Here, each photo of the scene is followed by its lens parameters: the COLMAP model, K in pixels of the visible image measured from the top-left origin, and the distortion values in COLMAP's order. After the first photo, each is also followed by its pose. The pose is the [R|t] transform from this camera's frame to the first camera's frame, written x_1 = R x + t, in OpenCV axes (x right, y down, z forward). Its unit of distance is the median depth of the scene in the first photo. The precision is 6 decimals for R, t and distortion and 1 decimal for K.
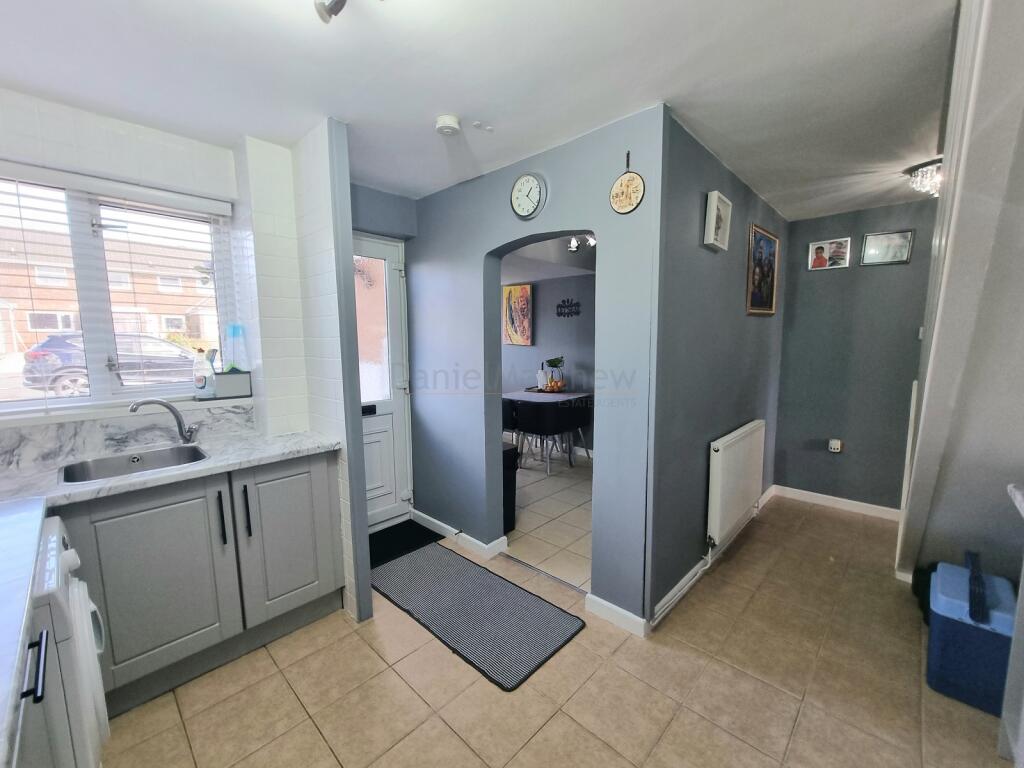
lens RADIAL K [[419.9, 0, 517.1], [0, 419.9, 396.4], [0, 0, 1]] dist [-0.008038, -0.000035]
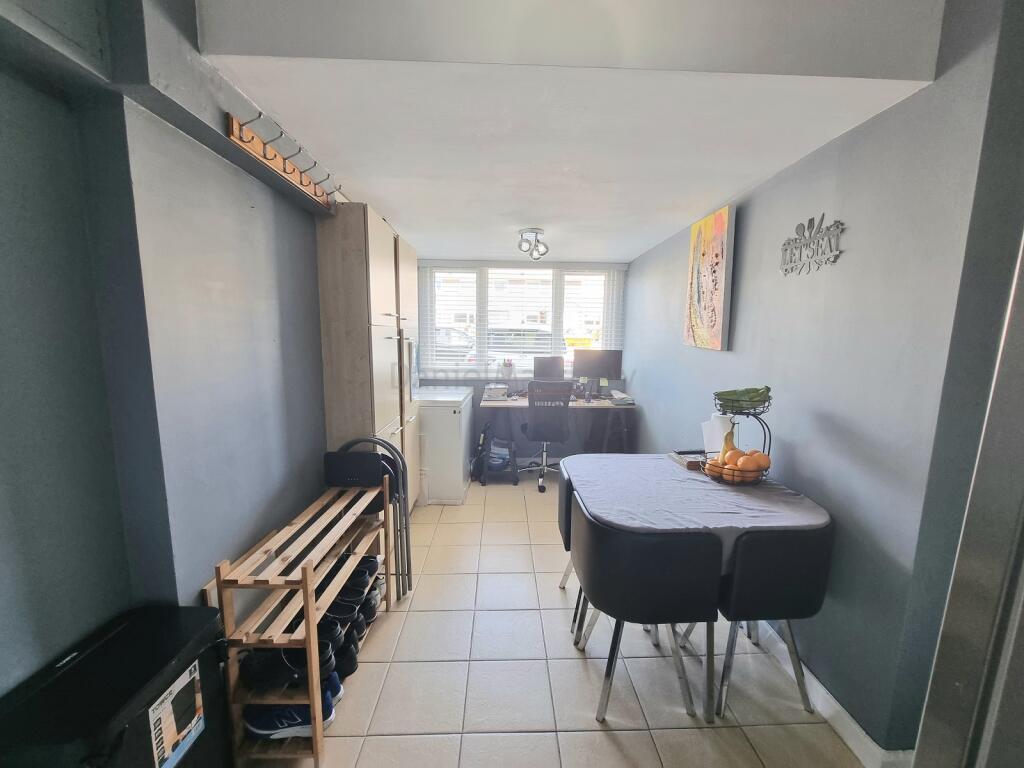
lens RADIAL K [[419.9, 0, 517.1], [0, 419.9, 396.4], [0, 0, 1]] dist [-0.008038, -0.000035]
pose [[0.696308, 0.120536, -0.707550, 0.206693], [-0.115193, 0.991786, 0.055594, -0.080280], [0.708439, 0.042794, 0.704473, 0.591233]]
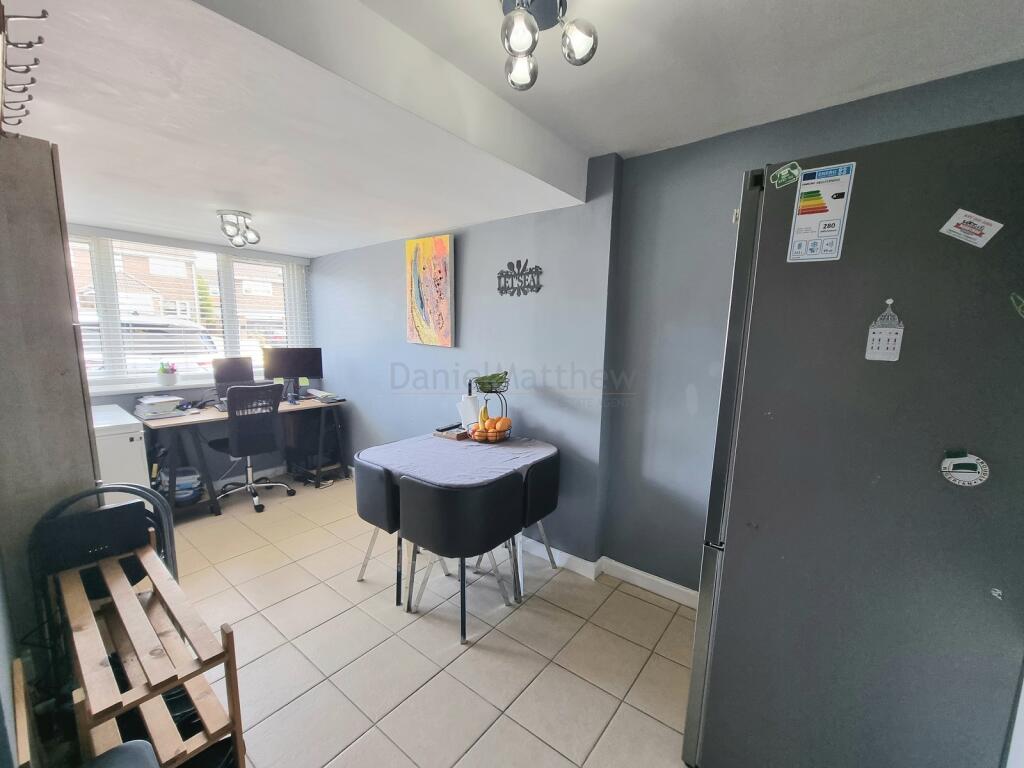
lens RADIAL K [[419.9, 0, 517.1], [0, 419.9, 396.4], [0, 0, 1]] dist [-0.008038, -0.000035]
pose [[0.996236, 0.012839, 0.085725, 0.075641], [-0.013963, 0.999824, 0.012523, -0.069654], [-0.085549, -0.013672, 0.996240, 0.474034]]
